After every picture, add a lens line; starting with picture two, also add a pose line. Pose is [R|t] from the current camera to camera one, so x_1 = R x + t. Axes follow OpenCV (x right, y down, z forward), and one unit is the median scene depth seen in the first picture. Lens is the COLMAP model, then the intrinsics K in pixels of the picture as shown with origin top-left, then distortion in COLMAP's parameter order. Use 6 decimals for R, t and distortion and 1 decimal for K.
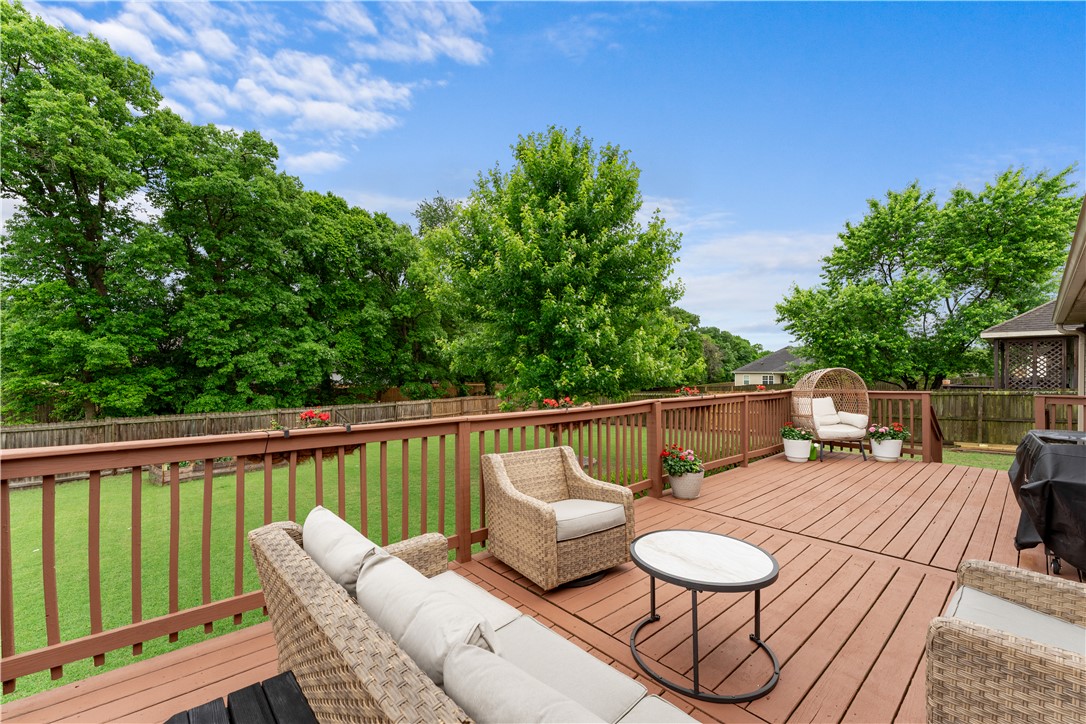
lens RADIAL K [[445.2, 0, 539.4], [0, 445.2, 364.3], [0, 0, 1]] dist [-0.000096, -0.000179]
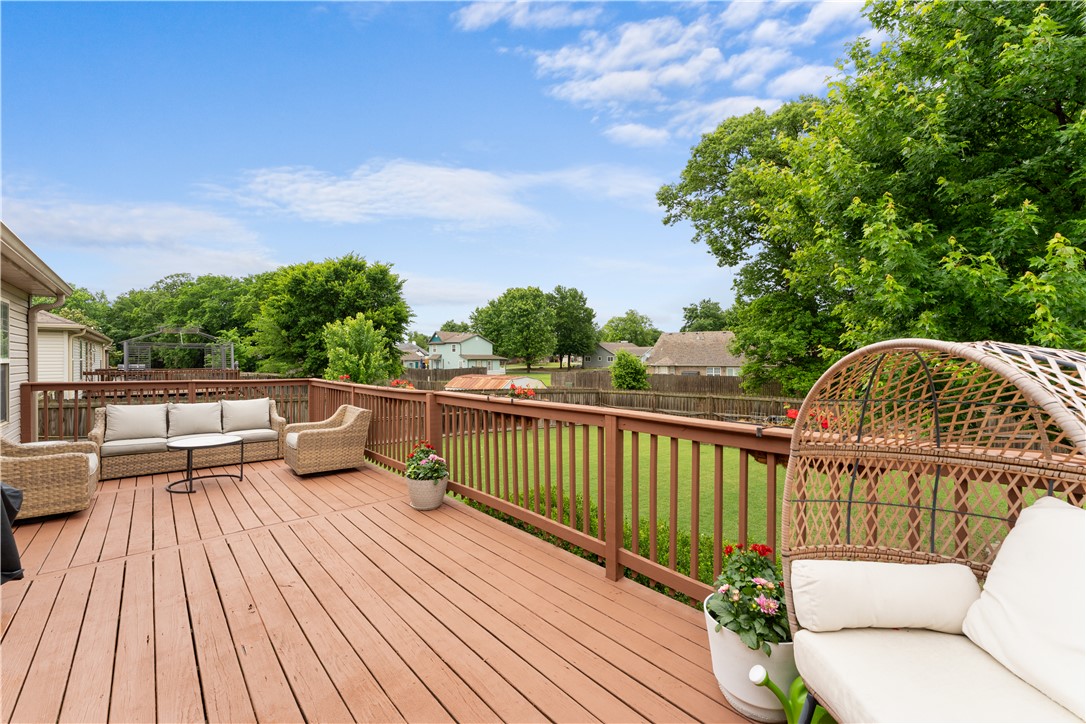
lens RADIAL K [[445.2, 0, 539.4], [0, 445.2, 364.3], [0, 0, 1]] dist [-0.000096, -0.000179]
pose [[-0.007065, 0.008906, -0.999935, 1.325551], [0.015512, 0.999841, 0.008796, 0.025042], [0.999855, -0.015449, -0.007202, 1.383672]]
